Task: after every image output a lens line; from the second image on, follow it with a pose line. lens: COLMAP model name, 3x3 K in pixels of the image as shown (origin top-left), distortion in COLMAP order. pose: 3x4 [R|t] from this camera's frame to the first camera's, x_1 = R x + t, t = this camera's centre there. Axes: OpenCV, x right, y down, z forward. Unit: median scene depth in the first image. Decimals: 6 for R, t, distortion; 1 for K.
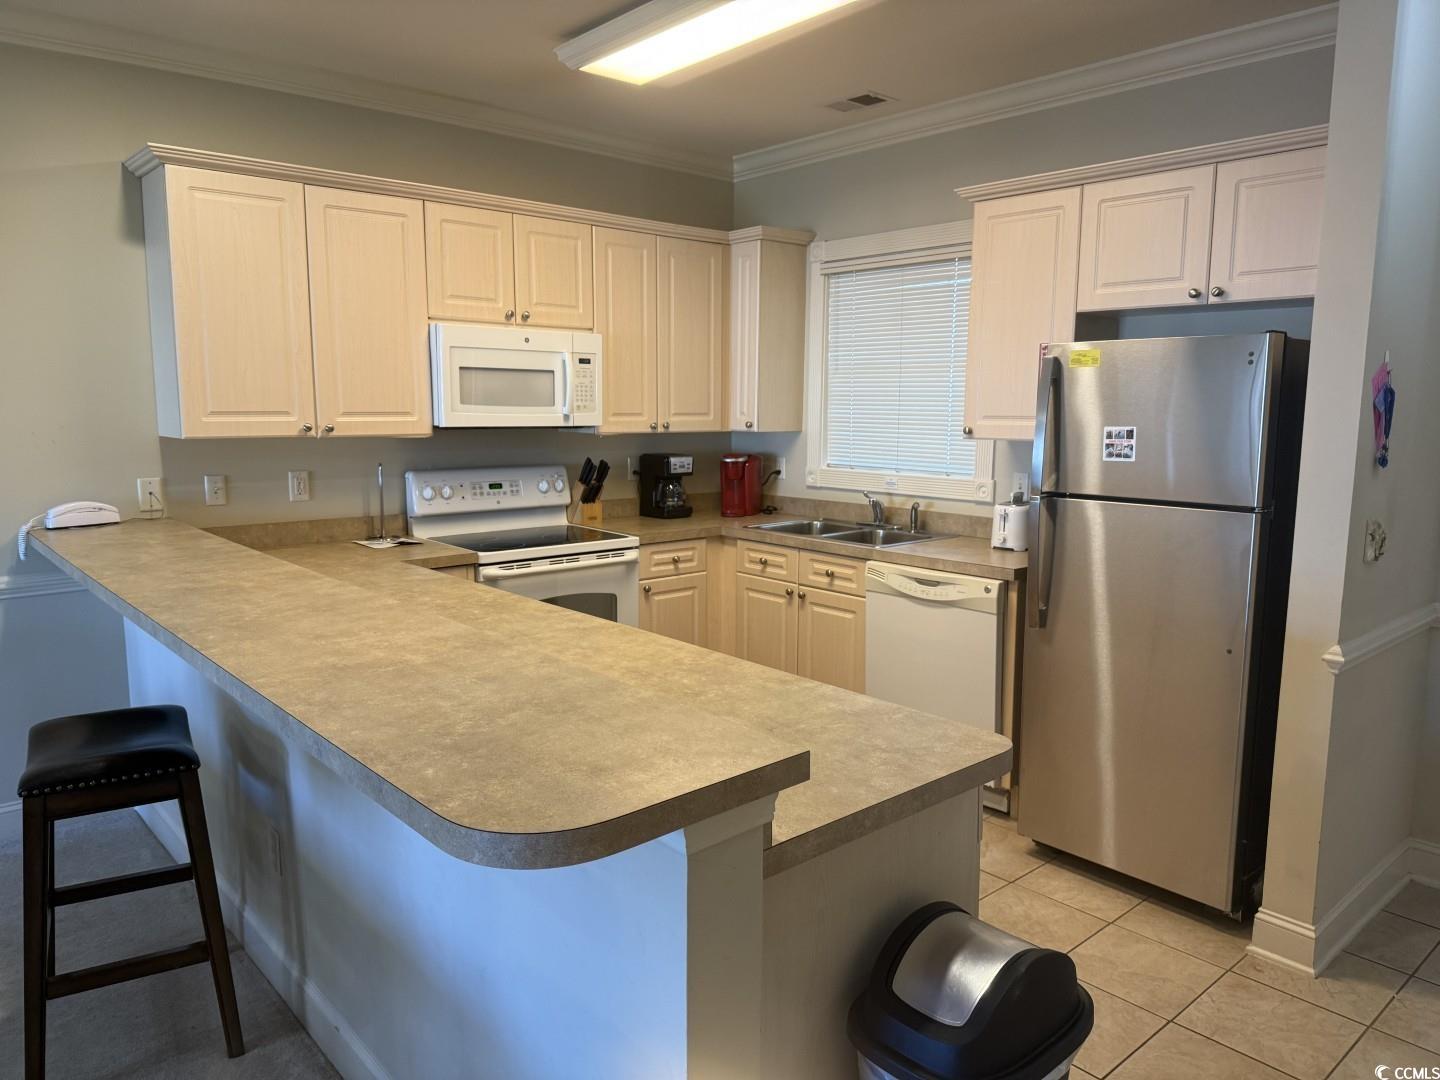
lens RADIAL K [[1006.2, 0, 717.5], [0, 1006.2, 537.8], [0, 0, 1]] dist [0.071566, -0.092789]
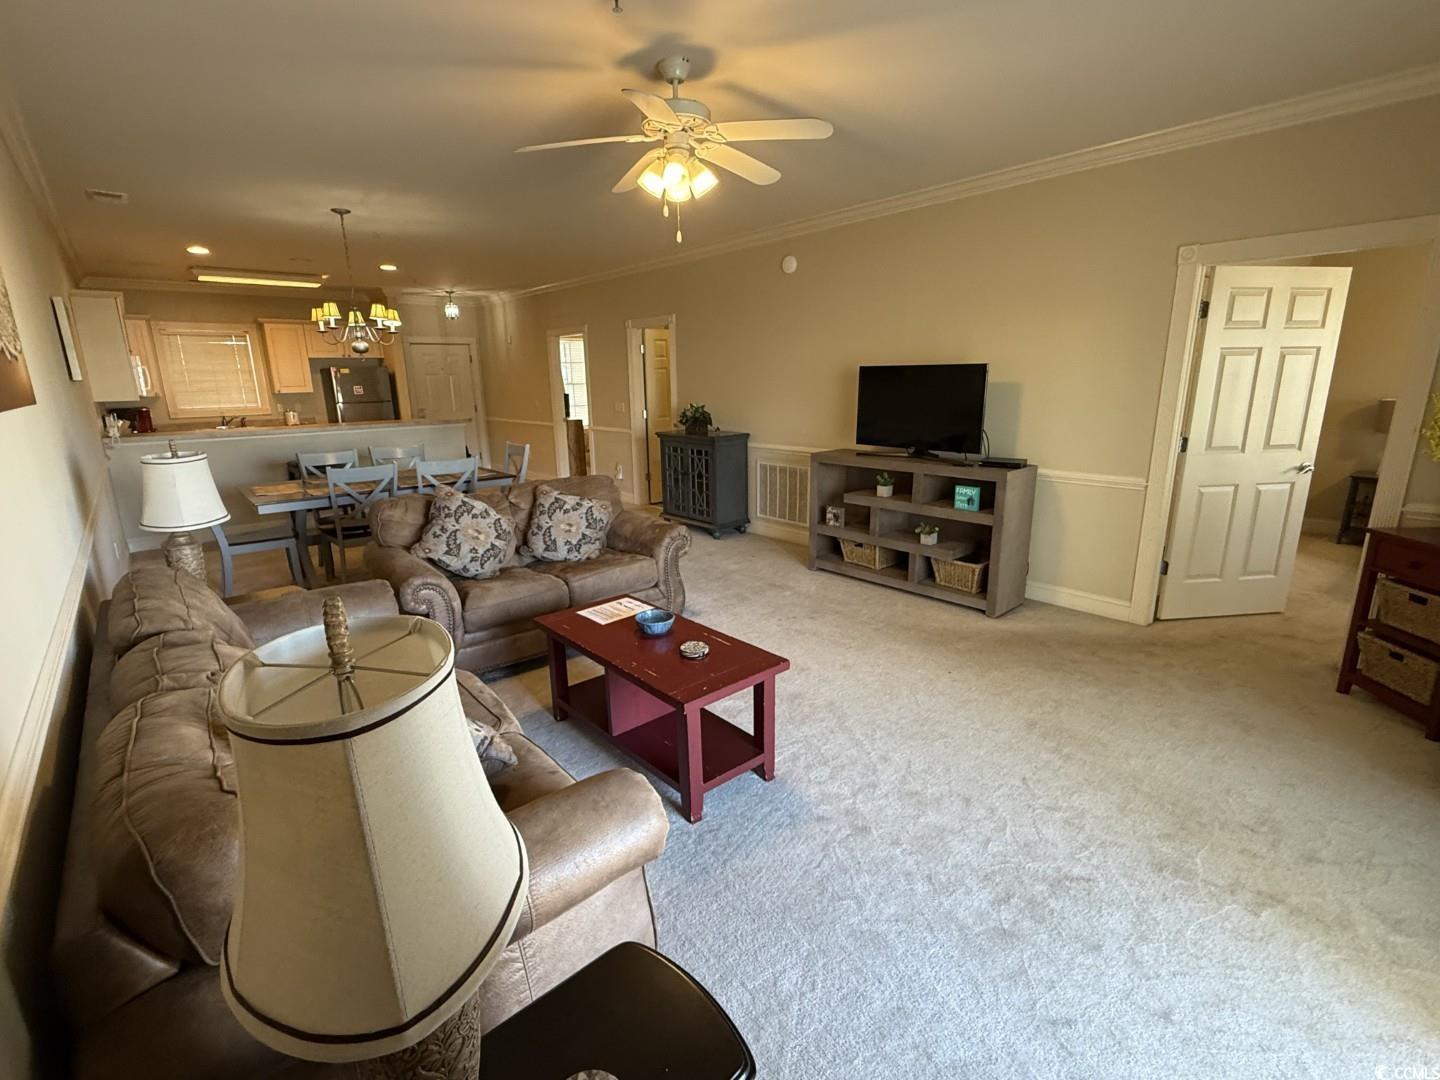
lens RADIAL K [[668.8, 0, 717.5], [0, 668.8, 537.9], [0, 0, 1]] dist [-0.001219, -0.000476]
pose [[0.012548, -0.243011, 0.969942, -1.866795], [0.153387, 0.959006, 0.238286, 0.053004], [-0.988086, 0.145787, 0.049308, -0.453274]]
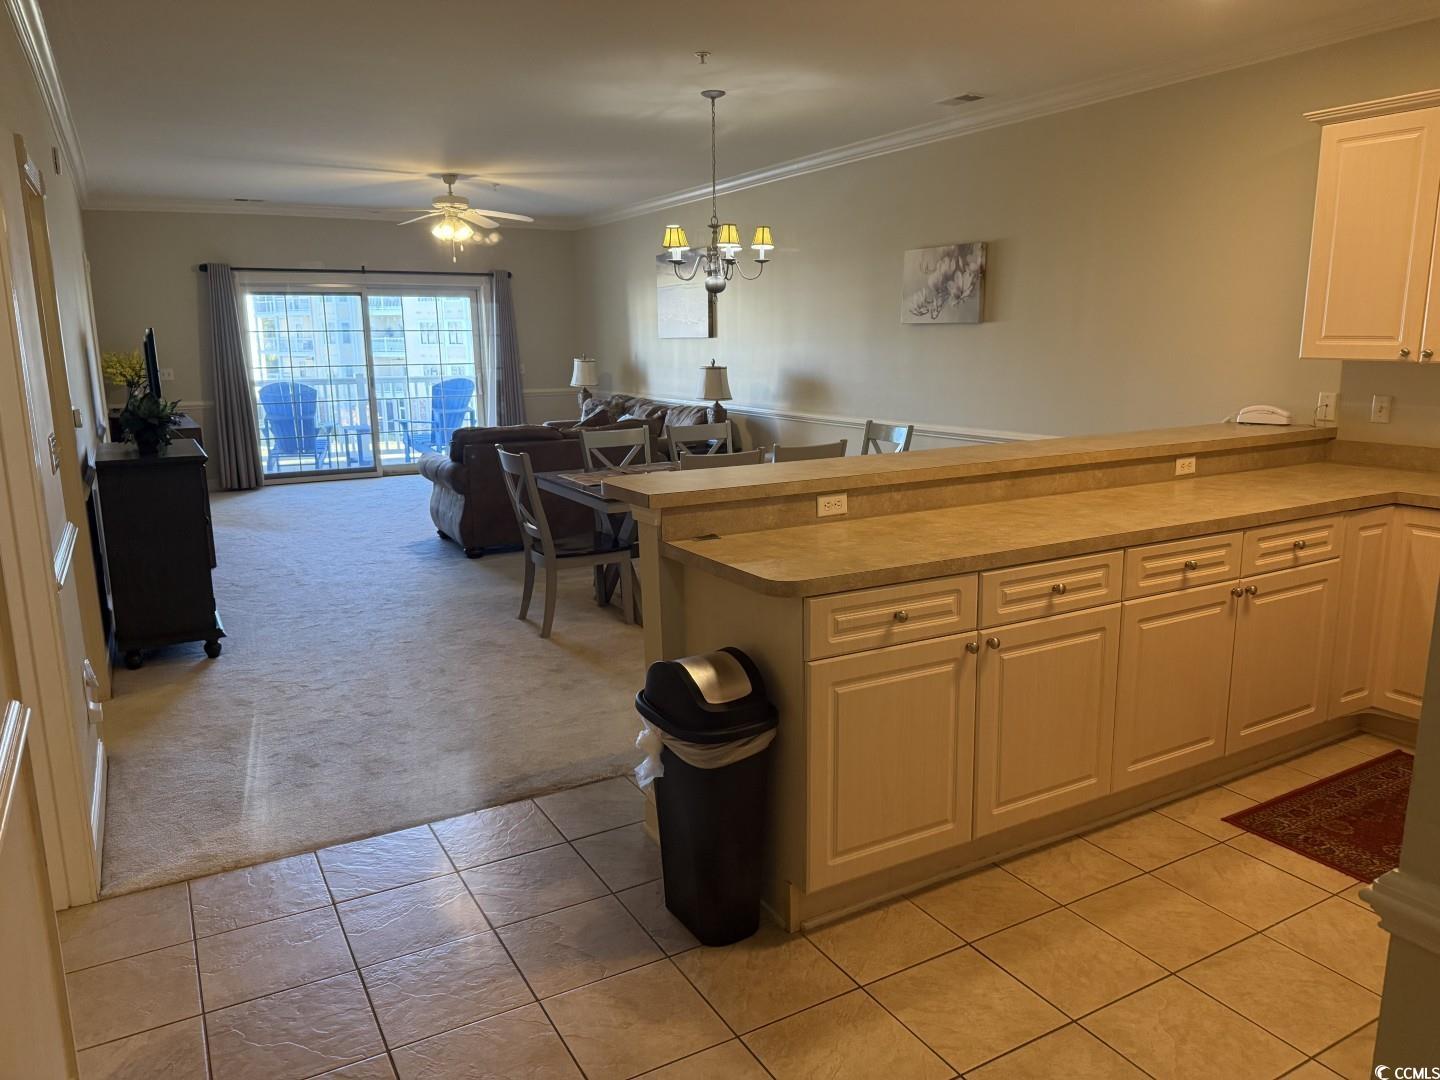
lens RADIAL K [[1006.2, 0, 724.8], [0, 1006.2, 544.4], [0, 0, 1]] dist [0.071566, -0.092789]
pose [[-0.195582, 0.197000, -0.960697, 0.646713], [-0.127443, 0.966203, 0.224075, -0.055150], [0.972371, 0.166260, -0.163866, 0.459621]]
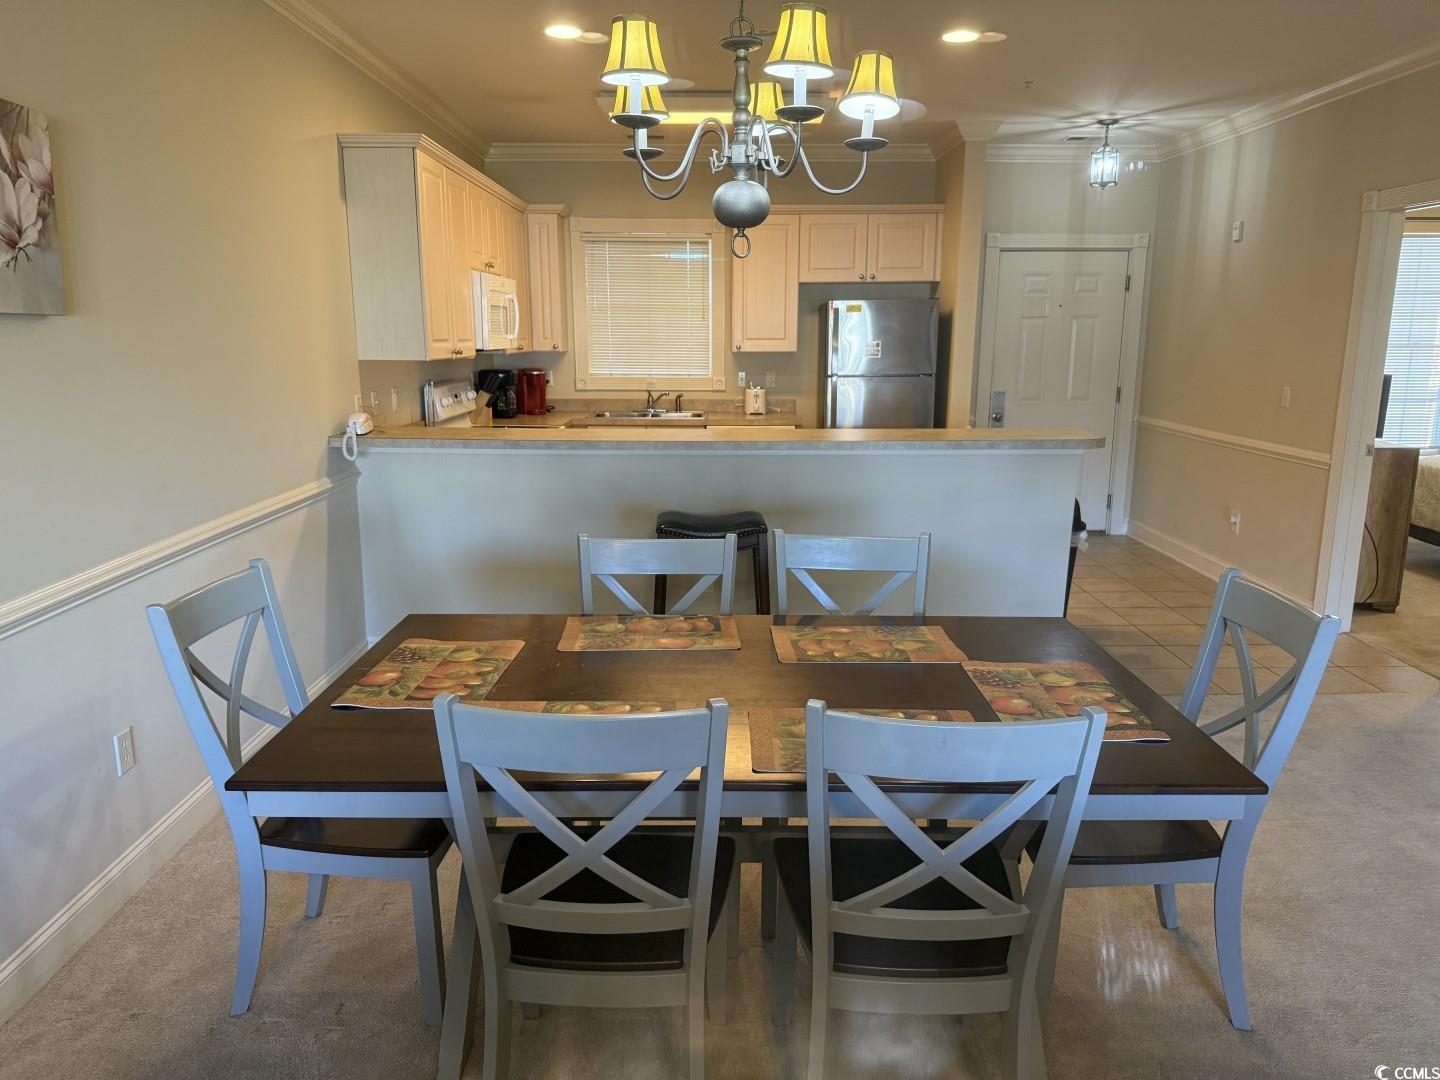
lens RADIAL K [[1006.2, 0, 715.9], [0, 1006.2, 545.9], [0, 0, 1]] dist [0.071566, -0.092789]
pose [[0.659752, -0.162665, 0.733667, -1.032238], [0.105028, 0.986669, 0.124313, 0.012579], [-0.744108, -0.004960, 0.668041, -0.131852]]
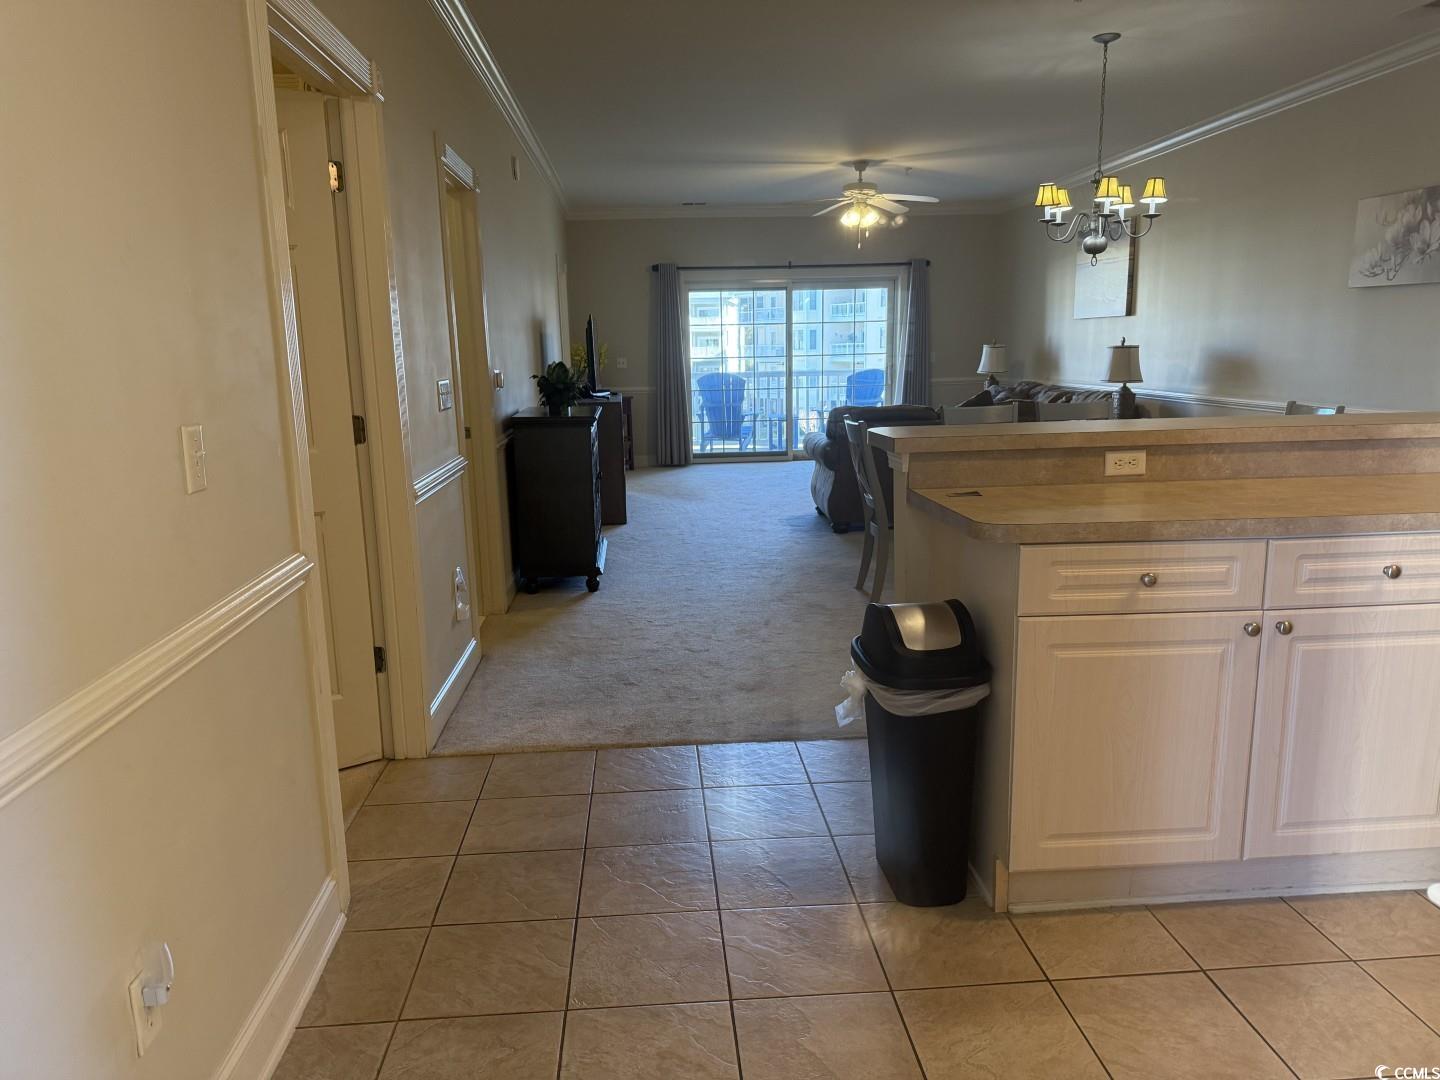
lens RADIAL K [[1006.2, 0, 714.8], [0, 1006.2, 549.7], [0, 0, 1]] dist [0.071566, -0.092789]
pose [[-0.603165, 0.164380, -0.780494, 0.599845], [-0.095131, 0.956723, 0.275012, -0.030446], [0.791923, 0.240127, -0.561424, 0.580731]]
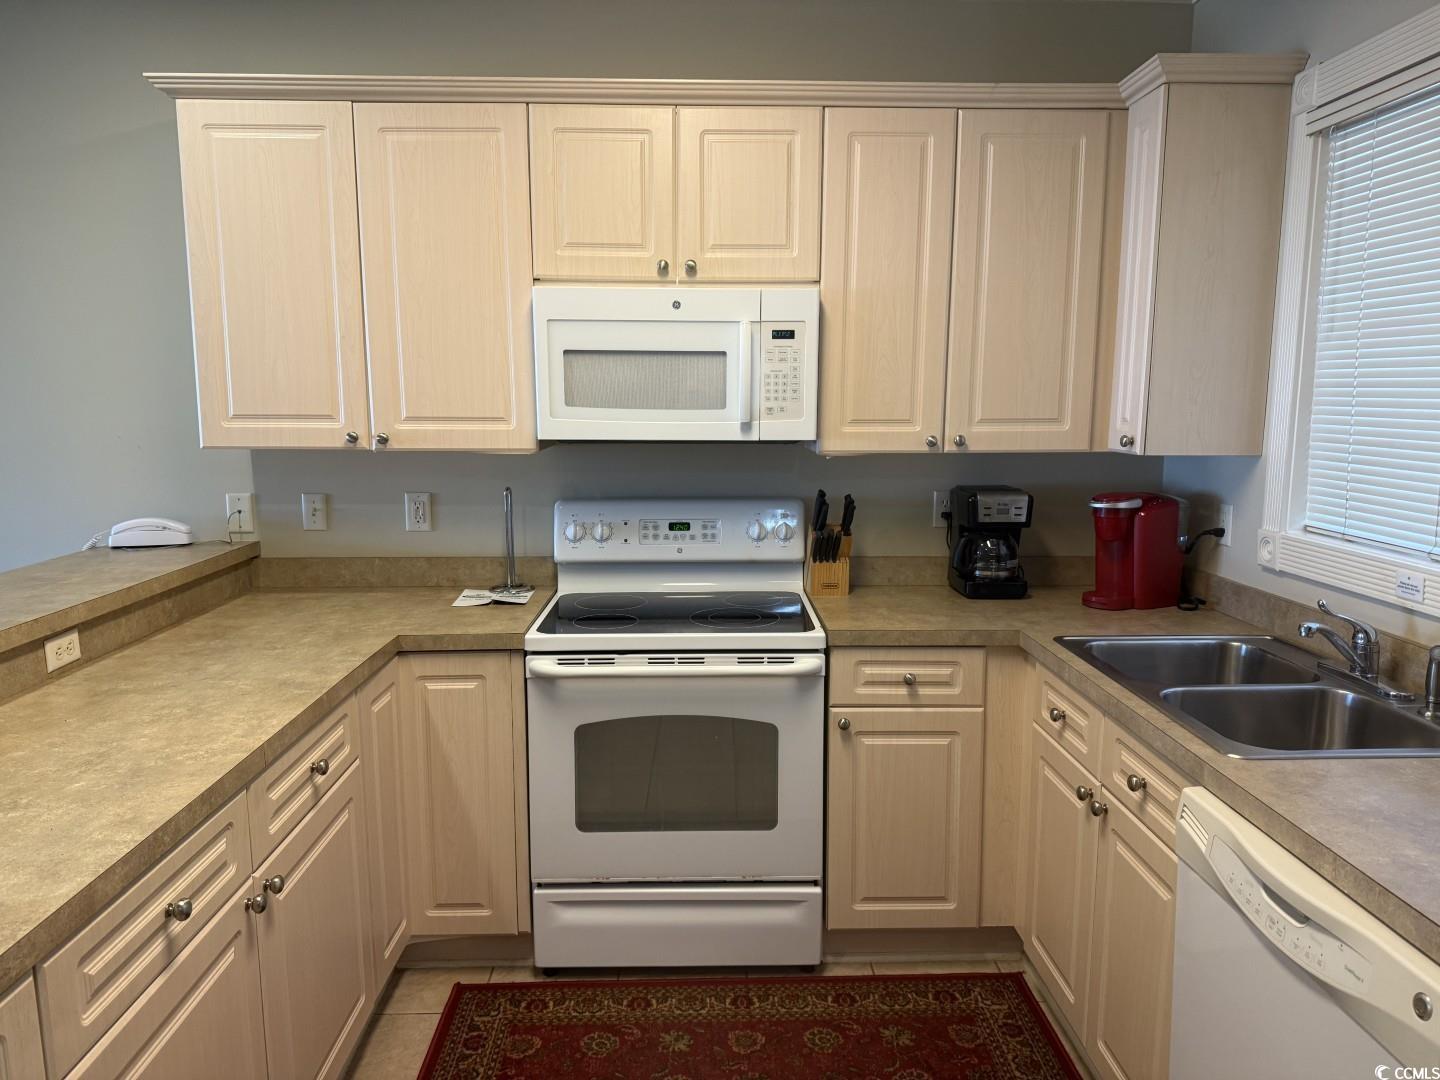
lens RADIAL K [[1006.2, 0, 720.0], [0, 1006.2, 538.5], [0, 0, 1]] dist [0.071566, -0.092789]
pose [[0.770758, 0.083903, -0.631579, 0.237568], [-0.083028, 0.996065, 0.031000, -0.068806], [0.631695, 0.028545, 0.774691, 0.513887]]
